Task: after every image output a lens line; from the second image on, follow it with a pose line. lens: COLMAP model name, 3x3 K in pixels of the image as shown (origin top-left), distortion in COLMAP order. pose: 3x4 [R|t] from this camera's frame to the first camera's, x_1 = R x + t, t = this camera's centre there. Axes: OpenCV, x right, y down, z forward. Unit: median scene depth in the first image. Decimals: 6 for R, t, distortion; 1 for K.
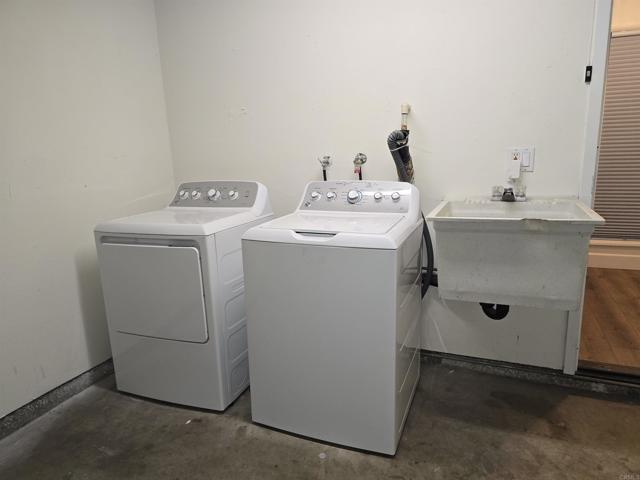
lens RADIAL K [[430.5, 0, 317.1], [0, 430.5, 240.4], [0, 0, 1]] dist [0.012049, -0.012471]
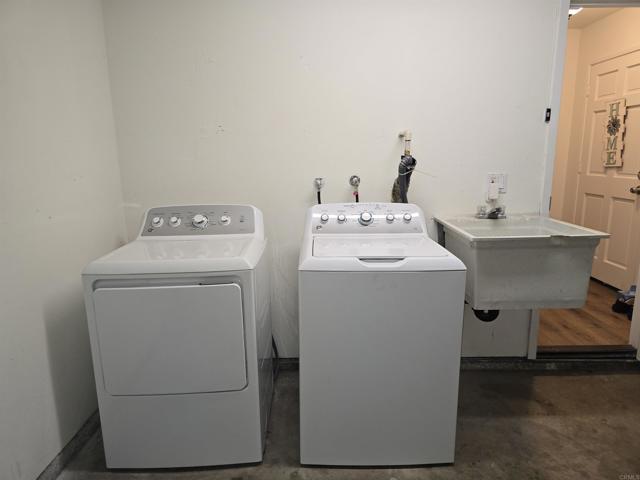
lens RADIAL K [[430.5, 0, 319.3], [0, 430.5, 239.7], [0, 0, 1]] dist [0.012049, -0.012471]
pose [[0.923262, -0.054408, 0.380298, -0.424584], [0.063352, 0.997930, -0.011031, -0.050117], [-0.378911, 0.034277, 0.924798, 0.102502]]
